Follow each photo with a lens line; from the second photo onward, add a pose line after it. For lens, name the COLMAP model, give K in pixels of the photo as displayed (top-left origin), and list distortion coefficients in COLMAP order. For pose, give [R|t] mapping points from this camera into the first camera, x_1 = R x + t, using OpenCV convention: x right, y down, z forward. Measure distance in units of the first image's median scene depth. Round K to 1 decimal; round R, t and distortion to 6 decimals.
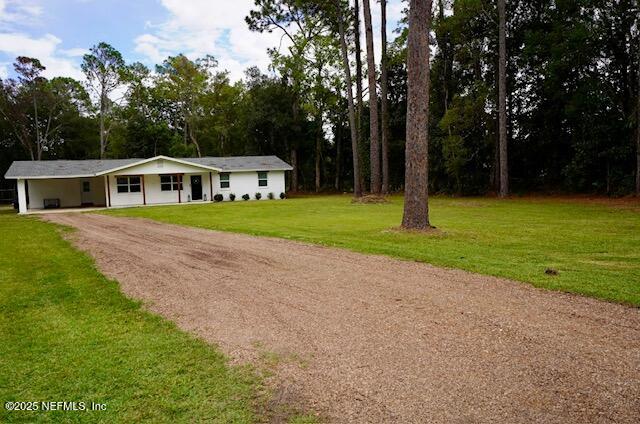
lens RADIAL K [[487.4, 0, 320.0], [0, 487.4, 212.0], [0, 0, 1]] dist [-0.002094, -0.002824]
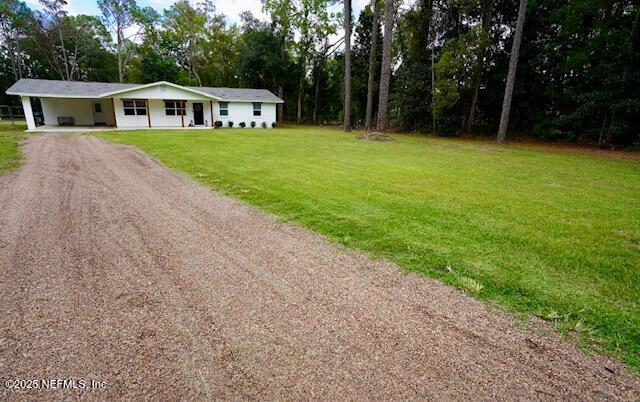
lens RADIAL K [[332.3, 0, 320.0], [0, 332.3, 201.0], [0, 0, 1]] dist [-0.017005, 0.001049]
pose [[0.994154, 0.032553, 0.102950, -0.042835], [-0.051548, 0.980888, 0.187619, -0.009819], [-0.094875, -0.191829, 0.976832, 0.172968]]
